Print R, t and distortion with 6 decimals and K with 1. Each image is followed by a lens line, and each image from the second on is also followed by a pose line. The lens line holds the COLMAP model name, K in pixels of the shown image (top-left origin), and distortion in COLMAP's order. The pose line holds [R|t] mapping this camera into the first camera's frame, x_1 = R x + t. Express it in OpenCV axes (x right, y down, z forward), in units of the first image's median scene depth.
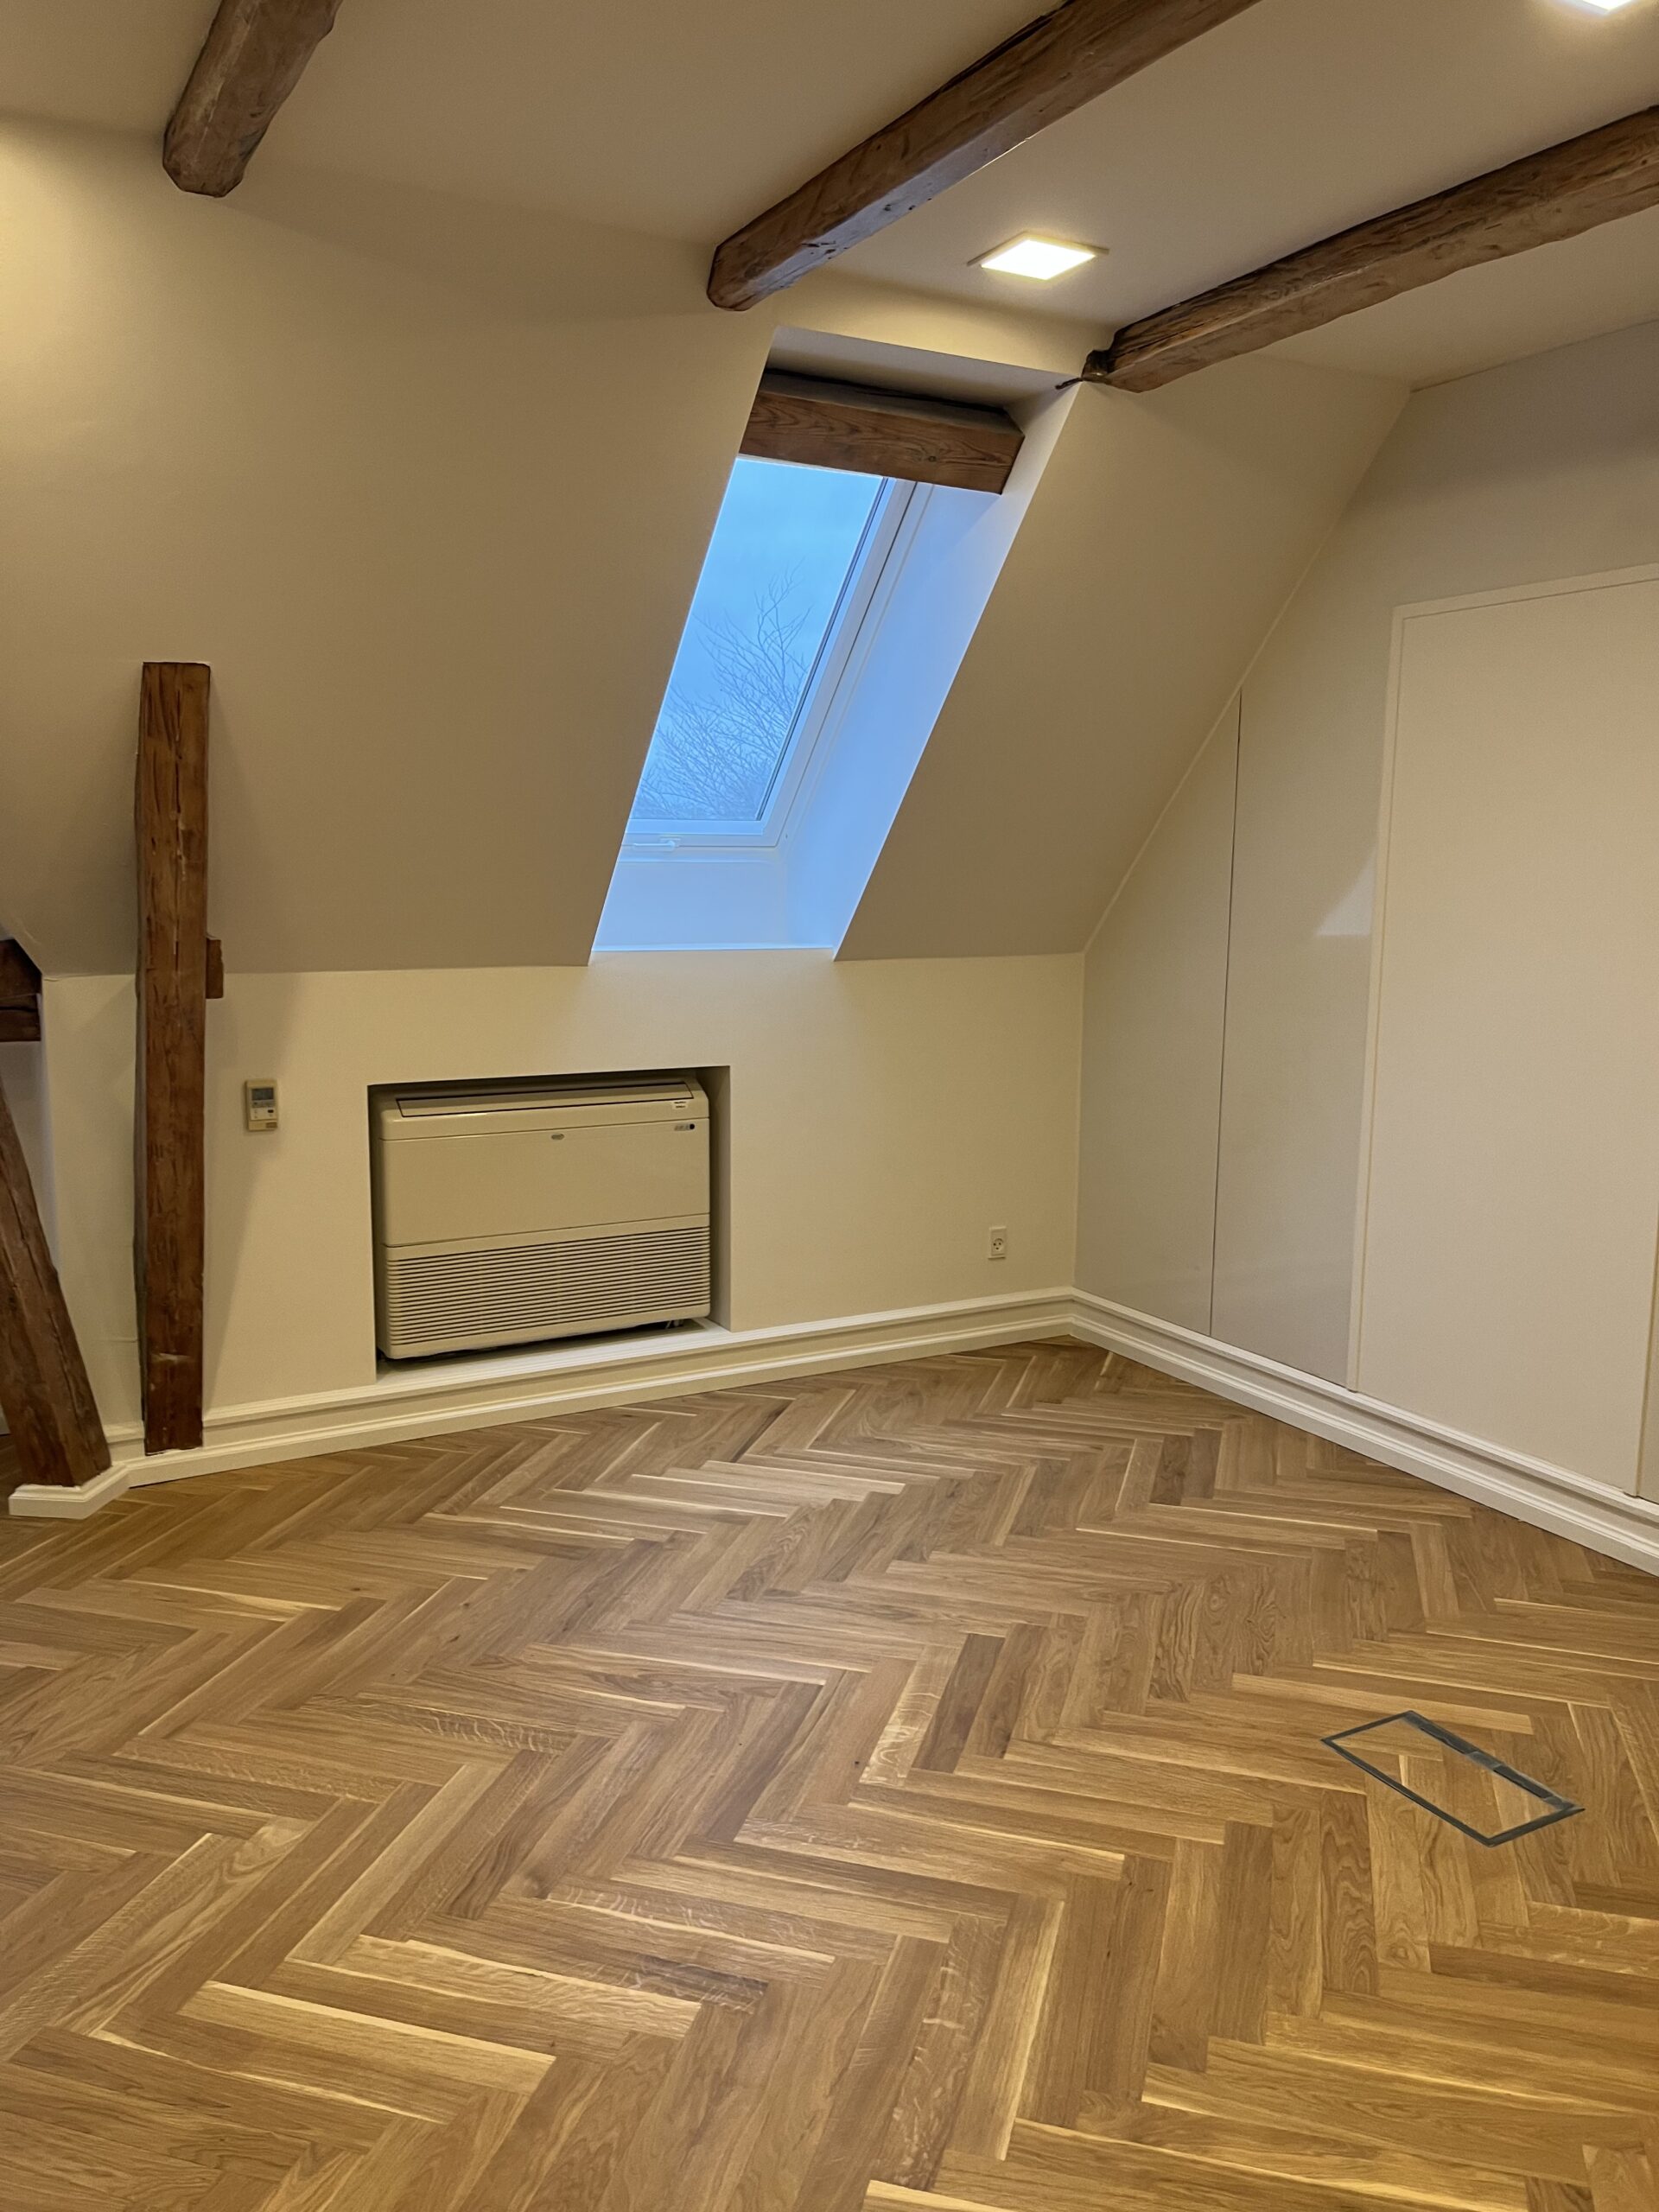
lens RADIAL K [[1667.9, 0, 807.7], [0, 1667.9, 1107.7], [0, 0, 1]] dist [0.059735, -0.076968]
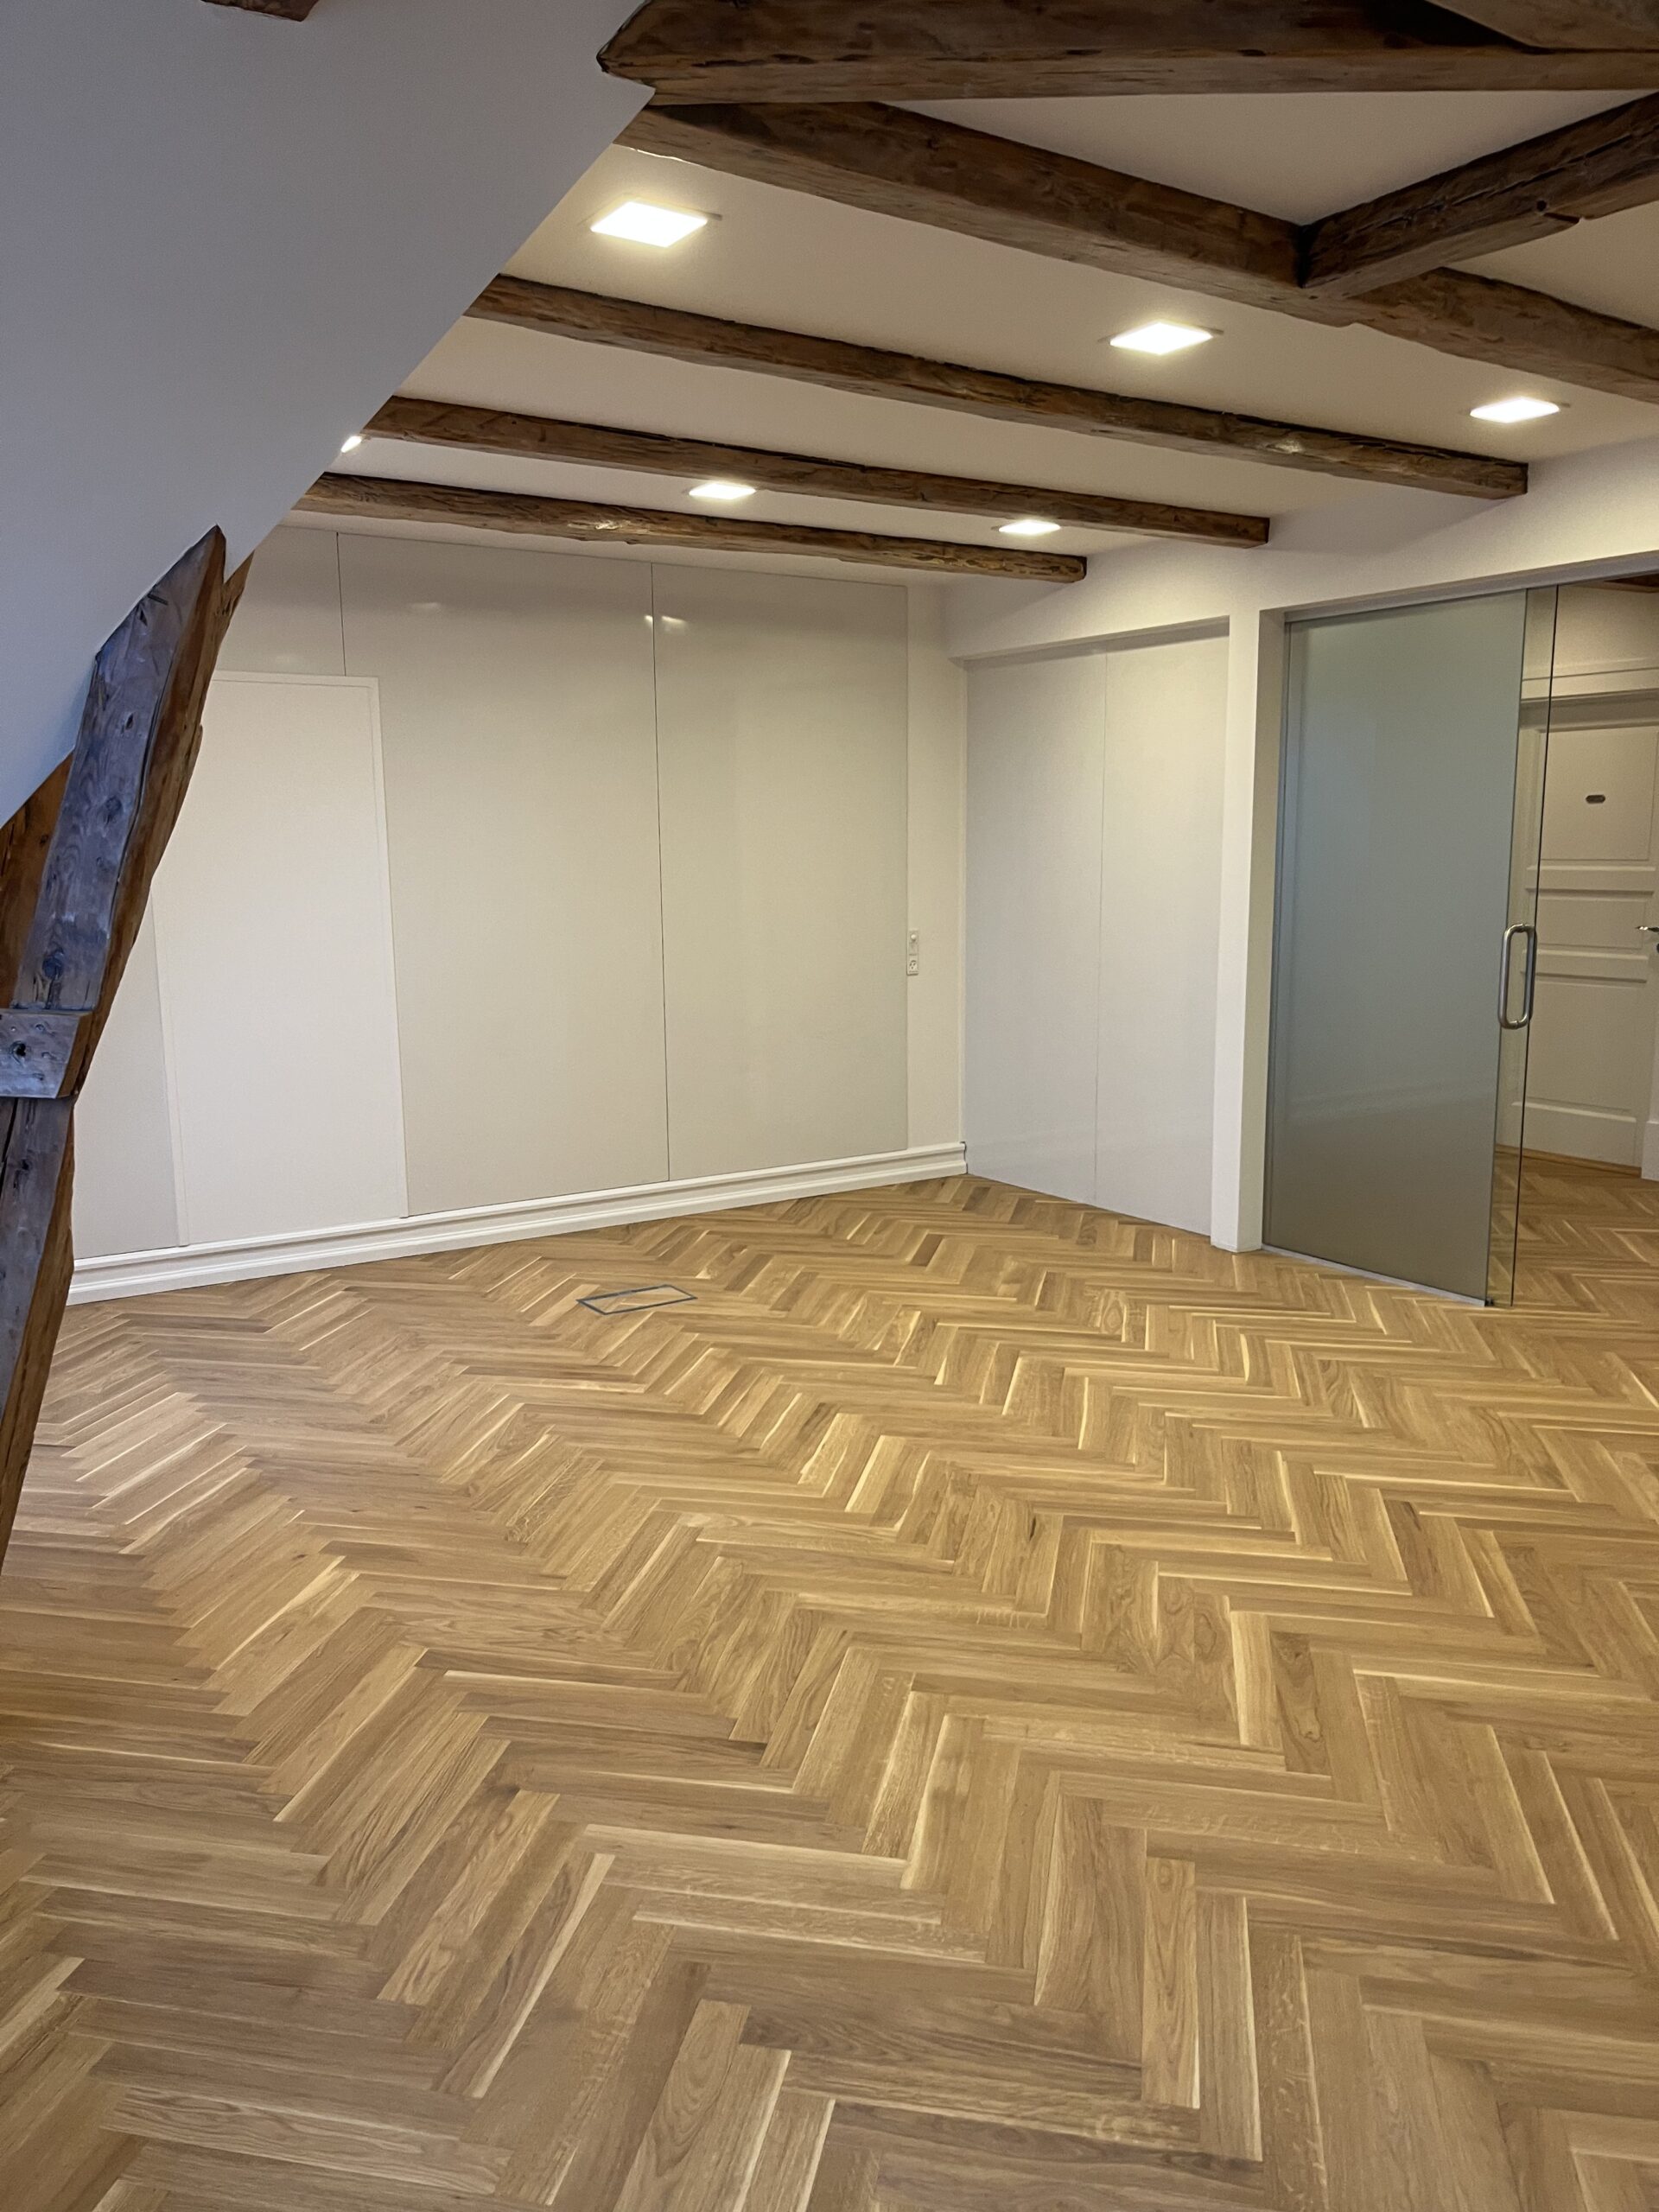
lens RADIAL K [[1667.9, 0, 822.8], [0, 1667.9, 1120.1], [0, 0, 1]] dist [0.059735, -0.076968]
pose [[-0.079838, -0.173687, 0.981559, -1.242442], [0.154147, 0.970706, 0.184304, -0.121153], [-0.984817, 0.166019, -0.050726, 0.658544]]
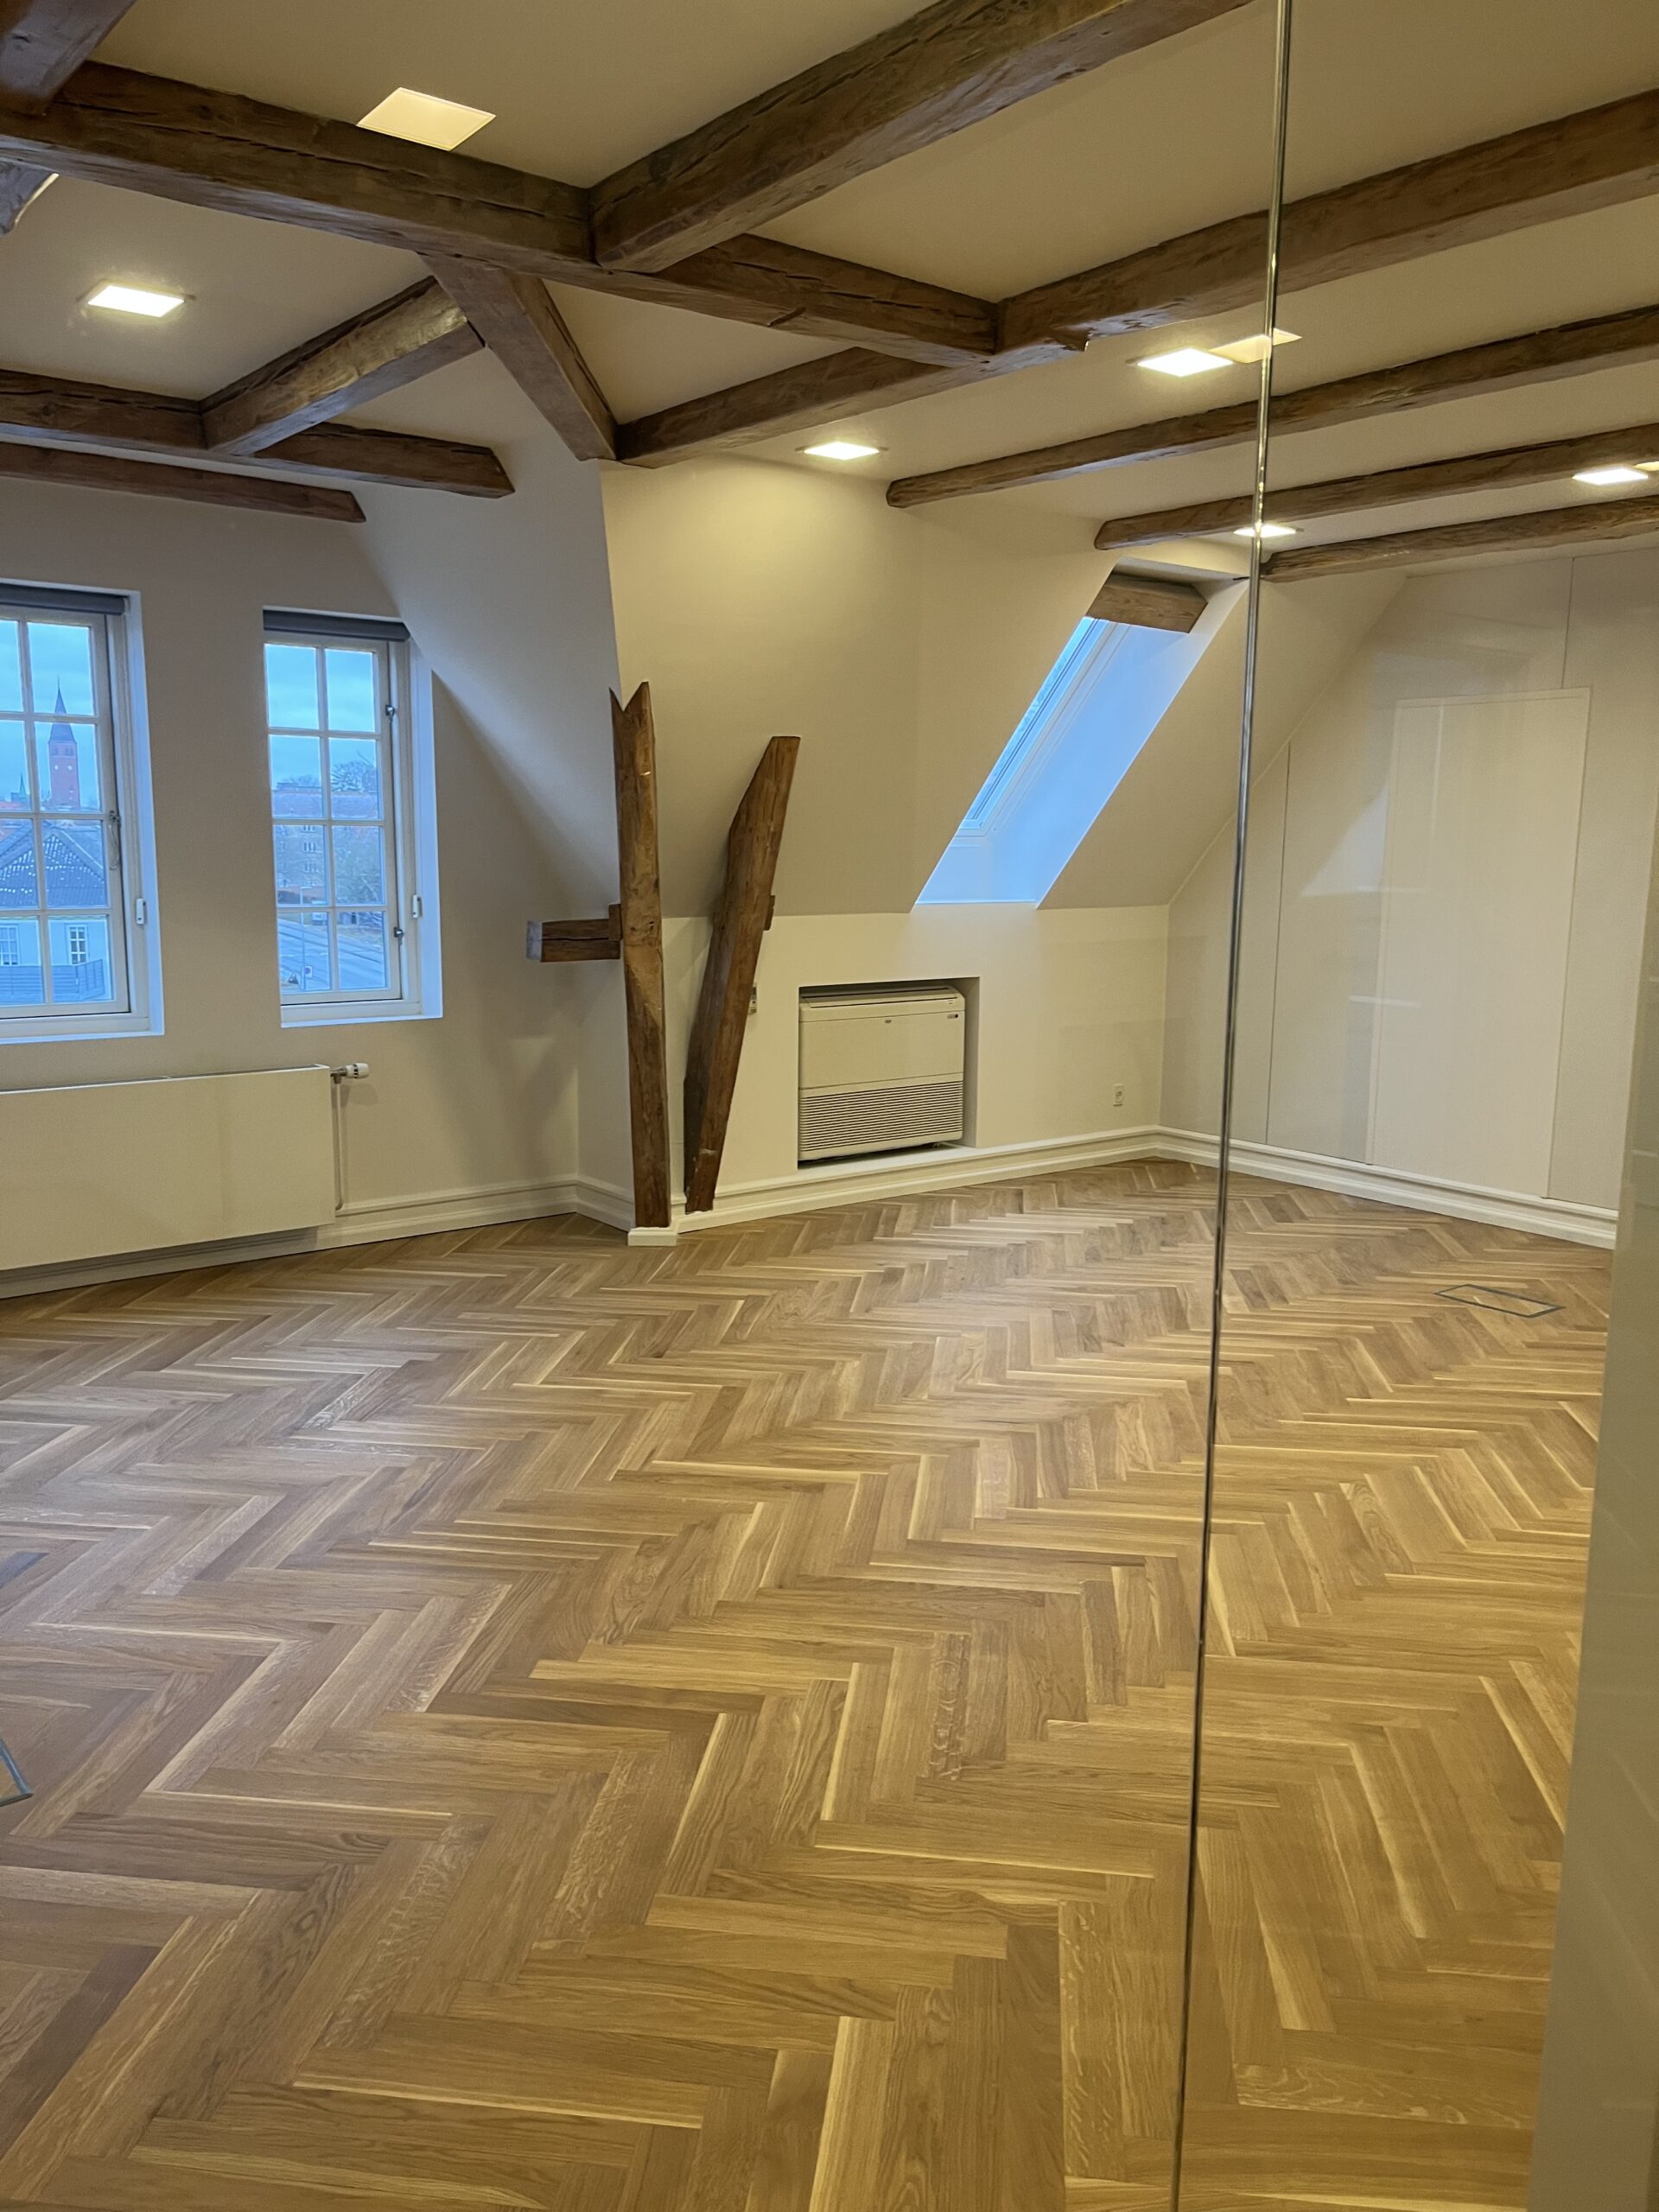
lens RADIAL K [[1667.9, 0, 813.1], [0, 1667.9, 1089.2], [0, 0, 1]] dist [0.059735, -0.076968]
pose [[0.986778, -0.018979, 0.160963, -0.593085], [0.018079, 0.999812, 0.007057, 0.086173], [-0.161066, -0.004053, 0.986935, -0.680578]]
